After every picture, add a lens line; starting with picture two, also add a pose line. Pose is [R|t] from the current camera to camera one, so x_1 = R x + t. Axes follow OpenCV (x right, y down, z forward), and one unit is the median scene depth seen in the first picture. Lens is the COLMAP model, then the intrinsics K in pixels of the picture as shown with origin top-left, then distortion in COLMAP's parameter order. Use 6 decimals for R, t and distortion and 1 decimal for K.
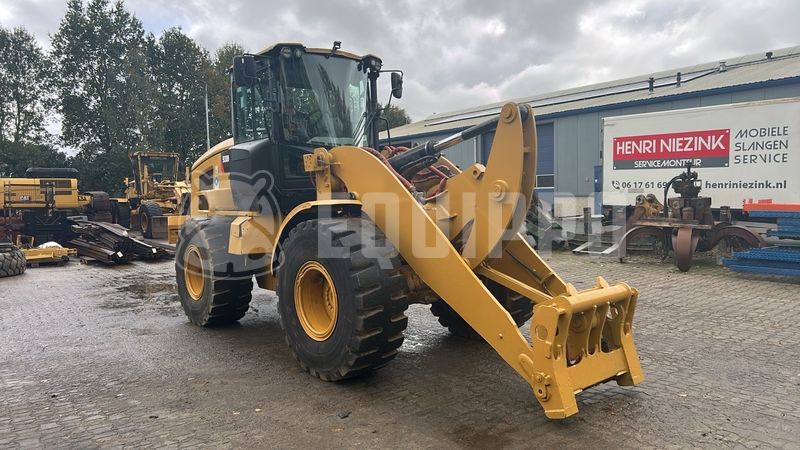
lens RADIAL K [[579.6, 0, 399.6], [0, 579.6, 223.1], [0, 0, 1]] dist [0.035930, -0.049404]
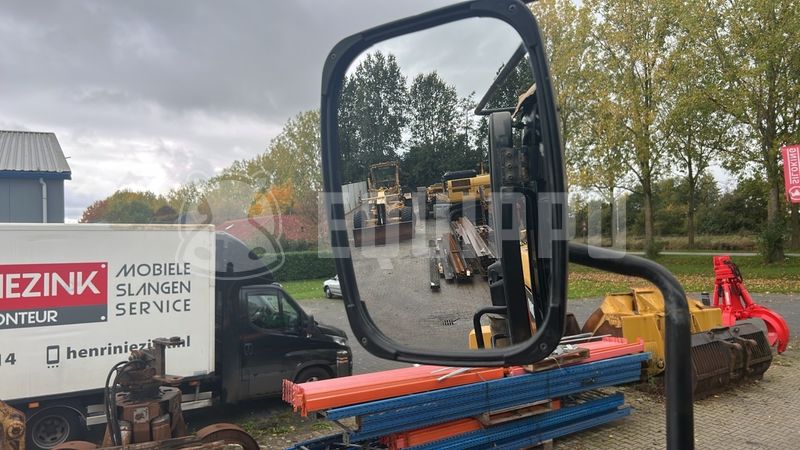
lens RADIAL K [[579.6, 0, 399.1], [0, 579.6, 225.9], [0, 0, 1]] dist [0.035930, -0.049404]
pose [[0.084906, 0.042408, 0.995486, -0.047428], [0.080463, 0.995539, -0.049273, -0.143074], [-0.993135, 0.084284, 0.081115, 0.621679]]
